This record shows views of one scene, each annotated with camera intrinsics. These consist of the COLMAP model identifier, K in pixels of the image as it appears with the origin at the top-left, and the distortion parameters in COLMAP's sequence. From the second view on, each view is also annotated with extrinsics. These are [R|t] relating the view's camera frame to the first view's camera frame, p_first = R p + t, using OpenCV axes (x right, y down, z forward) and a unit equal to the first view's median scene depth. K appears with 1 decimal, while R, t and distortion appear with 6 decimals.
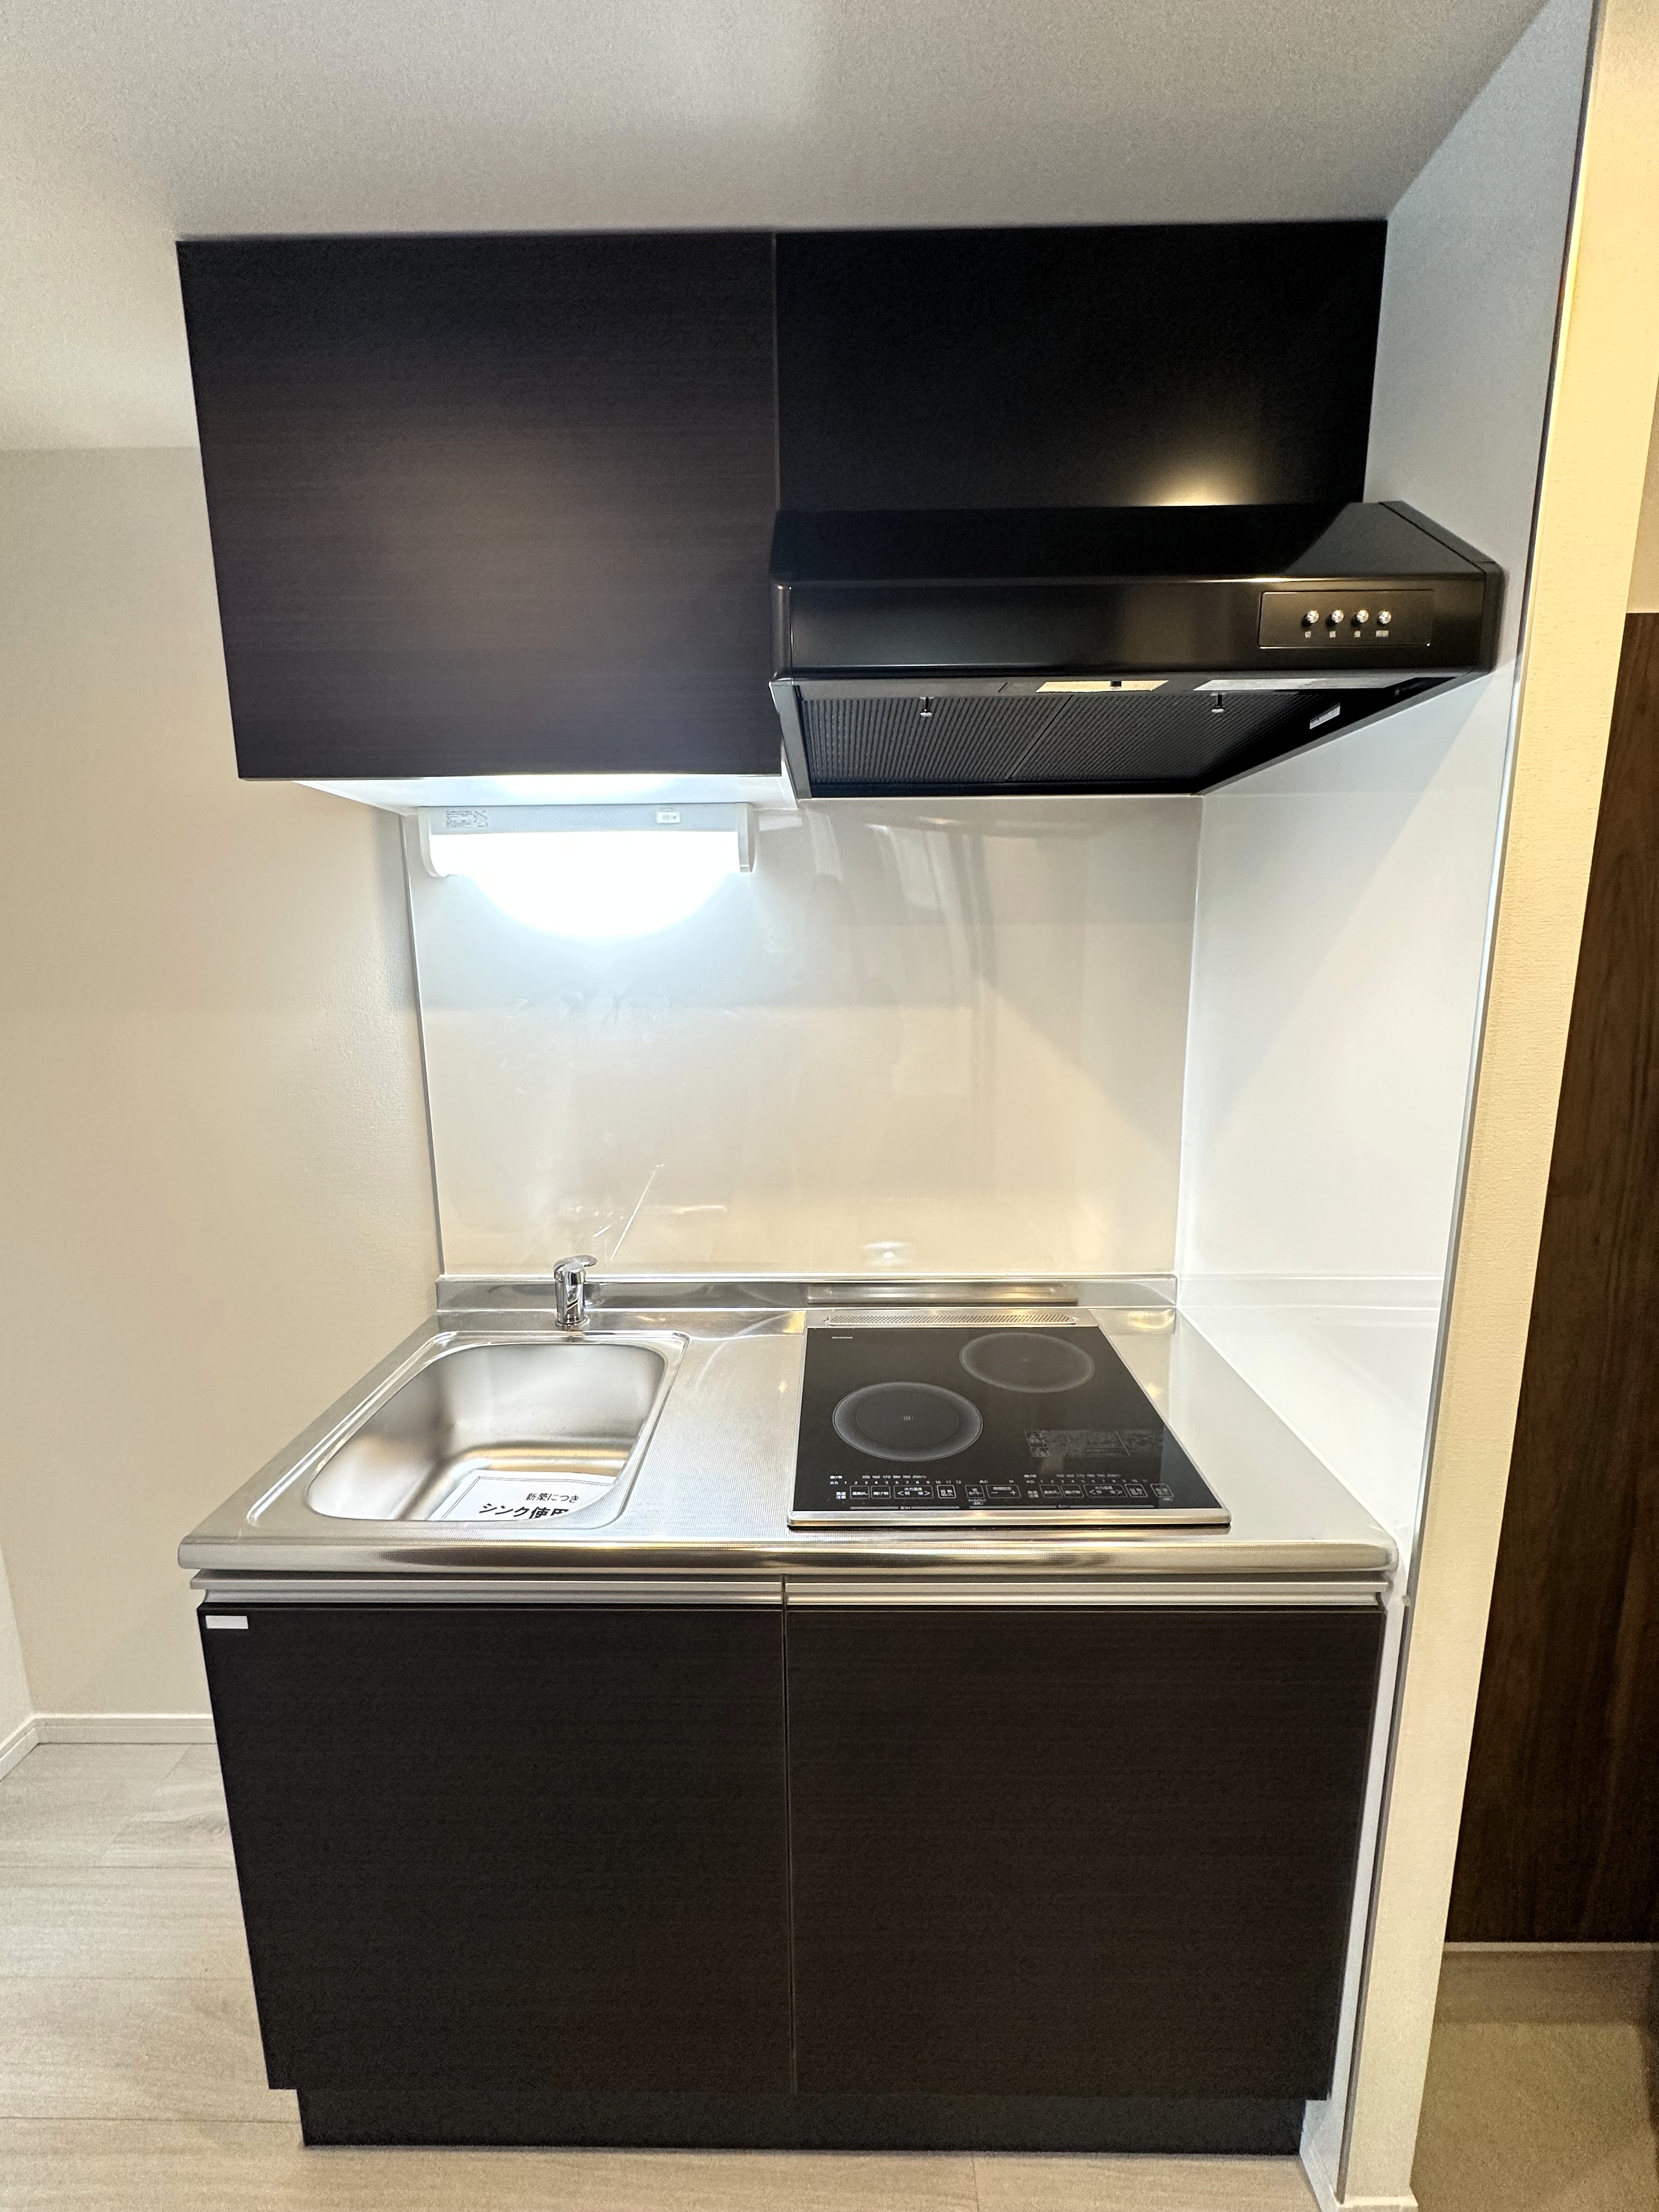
lens RADIAL K [[886.1, 0, 829.5], [0, 886.1, 1106.0], [0, 0, 1]] dist [-0.002424, -0.000692]
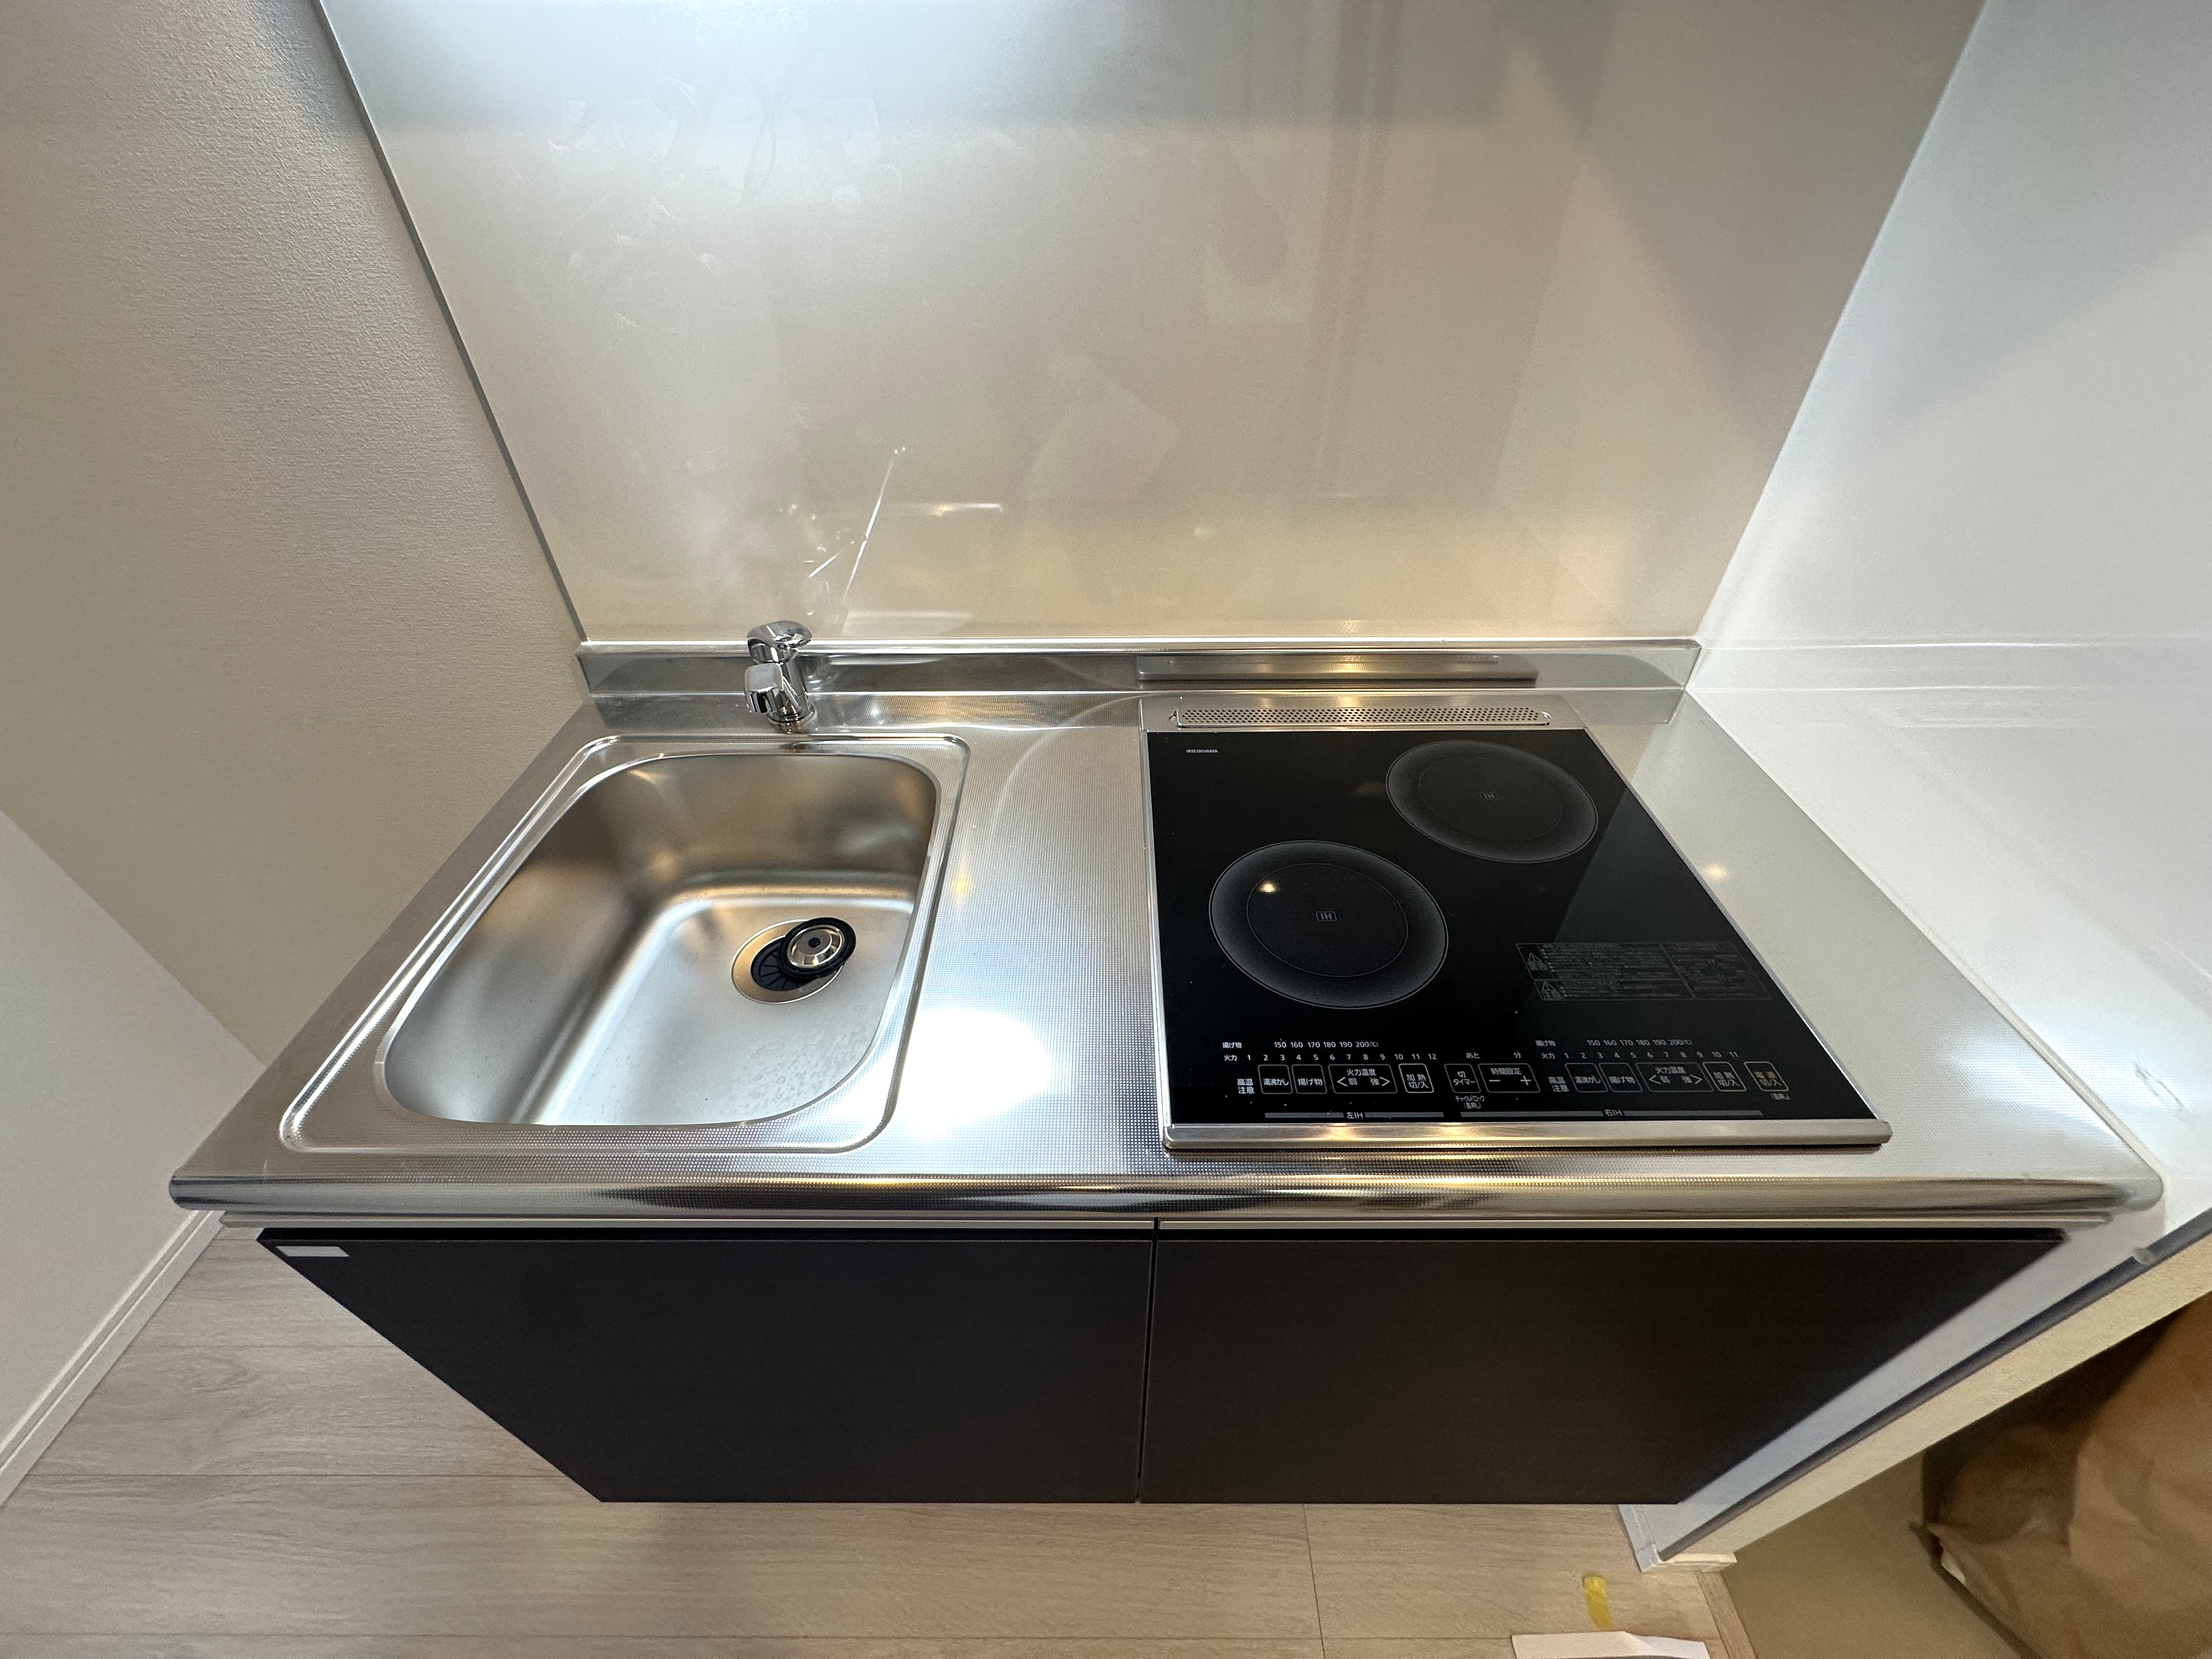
lens RADIAL K [[886.1, 0, 1106.0], [0, 886.1, 829.5], [0, 0, 1]] dist [-0.002424, -0.000692]
pose [[0.999961, -0.002243, 0.008503, -0.063519], [-0.002220, 0.871204, 0.490916, -0.011717], [-0.008509, -0.490915, 0.871166, 0.396881]]
